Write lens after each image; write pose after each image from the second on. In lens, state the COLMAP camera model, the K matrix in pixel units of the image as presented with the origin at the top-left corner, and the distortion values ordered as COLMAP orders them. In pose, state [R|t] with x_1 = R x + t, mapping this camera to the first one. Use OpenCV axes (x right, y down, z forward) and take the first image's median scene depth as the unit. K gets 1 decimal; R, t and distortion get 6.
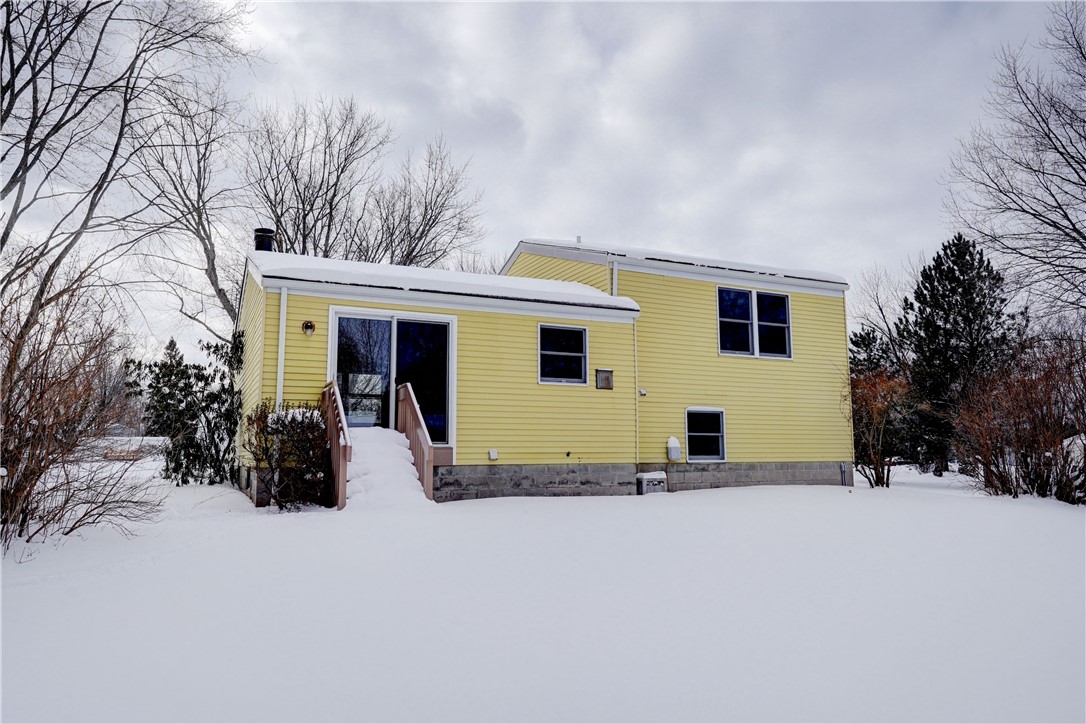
lens RADIAL K [[735.2, 0, 543.0], [0, 735.2, 362.0], [0, 0, 1]] dist [0.007438, 0.002975]
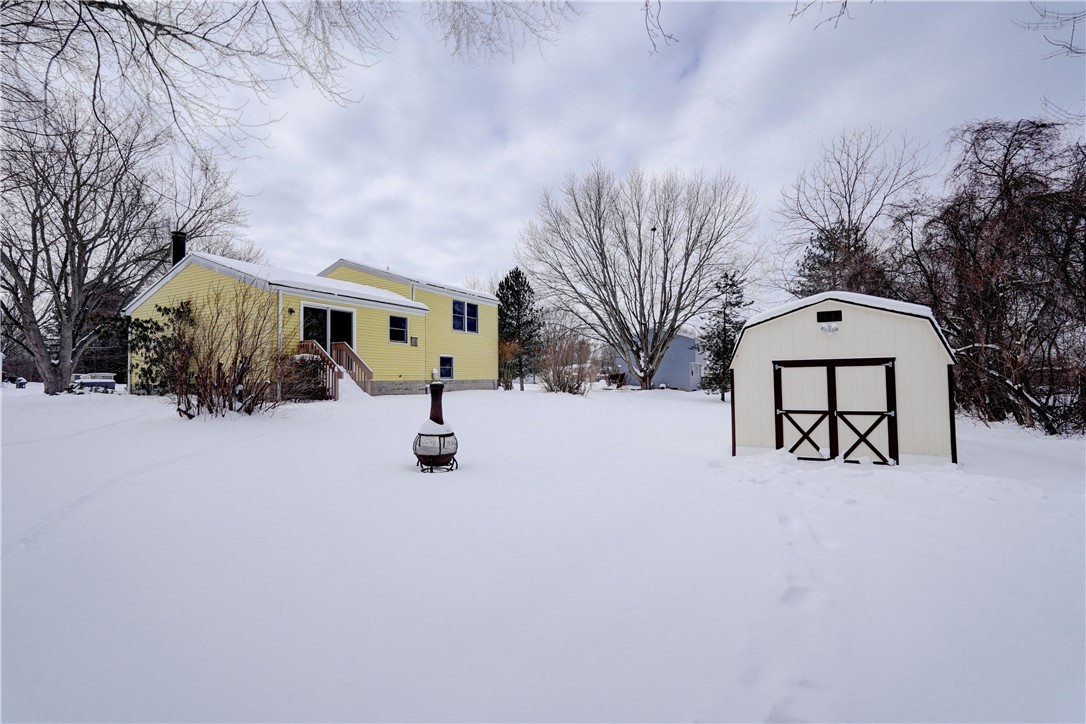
lens RADIAL K [[484.1, 0, 543.0], [0, 484.1, 362.0], [0, 0, 1]] dist [-0.000754, 0.000042]
pose [[0.808784, 0.016784, 0.587867, -0.396449], [-0.070115, 0.995215, 0.068050, -0.035573], [-0.583912, -0.096256, 0.806091, -0.330260]]
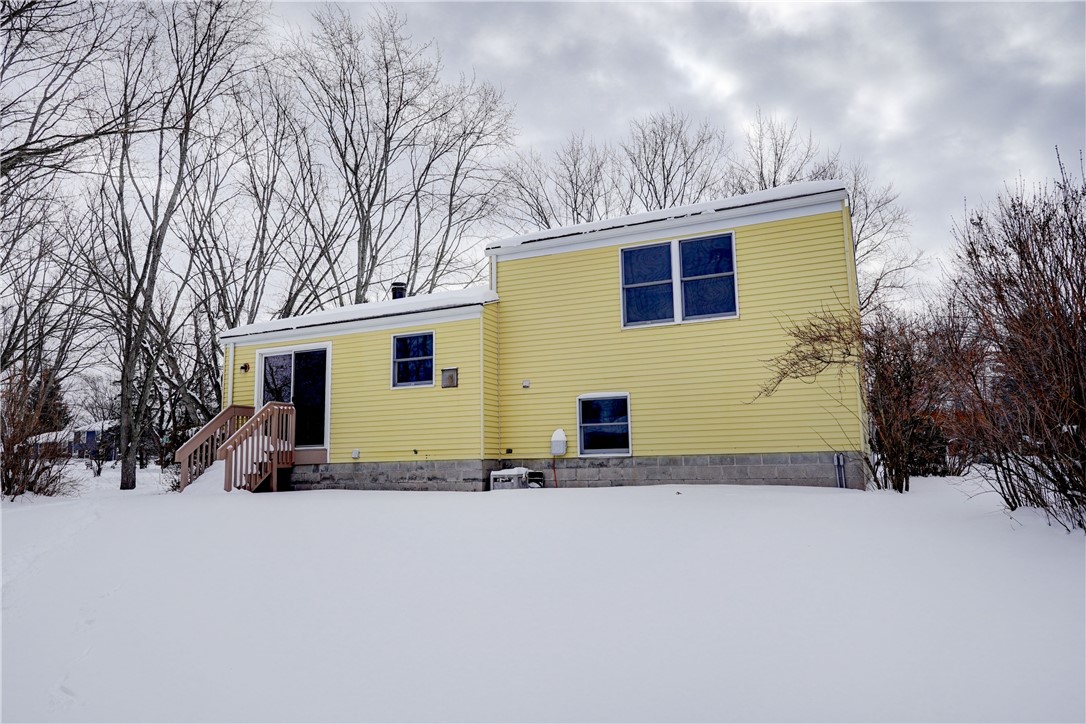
lens RADIAL K [[784.2, 0, 543.0], [0, 784.2, 362.0], [0, 0, 1]] dist [0.000119, -0.000908]
pose [[0.610794, -0.115354, -0.783341, 0.910120], [0.115354, 0.991739, -0.056098, 0.069338], [0.783341, -0.056098, 0.619055, 0.380153]]
